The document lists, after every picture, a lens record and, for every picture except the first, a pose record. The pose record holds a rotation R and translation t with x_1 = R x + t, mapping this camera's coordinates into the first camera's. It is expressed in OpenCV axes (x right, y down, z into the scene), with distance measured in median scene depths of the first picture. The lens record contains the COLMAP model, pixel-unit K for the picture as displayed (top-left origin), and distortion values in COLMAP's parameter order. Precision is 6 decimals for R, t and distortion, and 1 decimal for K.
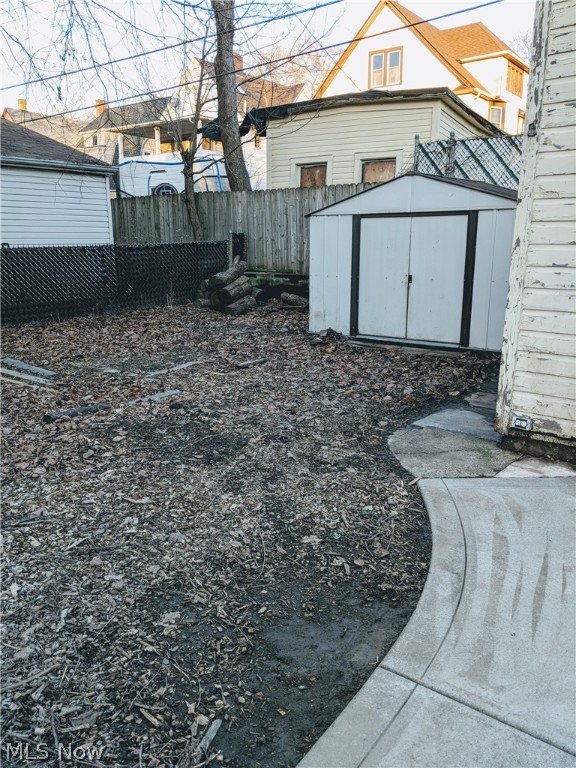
lens RADIAL K [[615.1, 0, 288.0], [0, 615.1, 384.0], [0, 0, 1]] dist [0.077197, -0.136286]
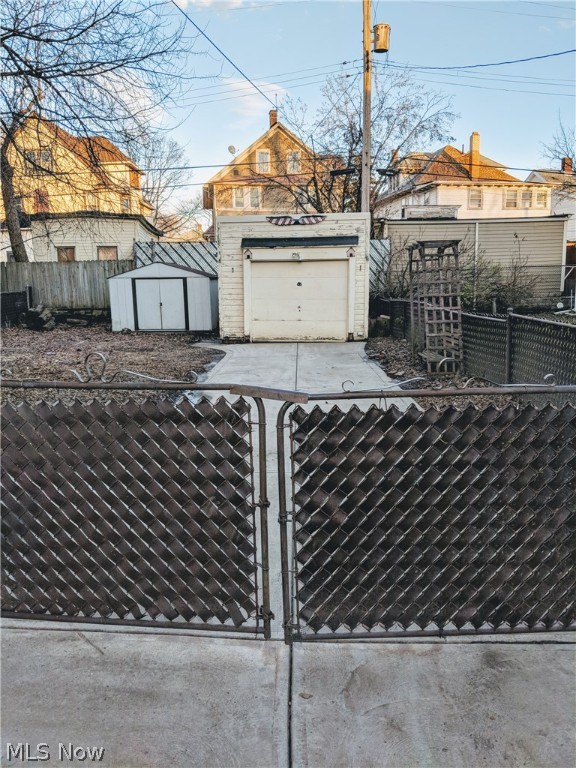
lens RADIAL K [[615.1, 0, 288.0], [0, 615.1, 384.0], [0, 0, 1]] dist [0.077197, -0.136286]
pose [[0.811258, -0.102028, 0.575718, -0.745760], [0.147110, 0.988599, -0.032097, 0.262021], [-0.565880, 0.110733, 0.817018, -1.107950]]
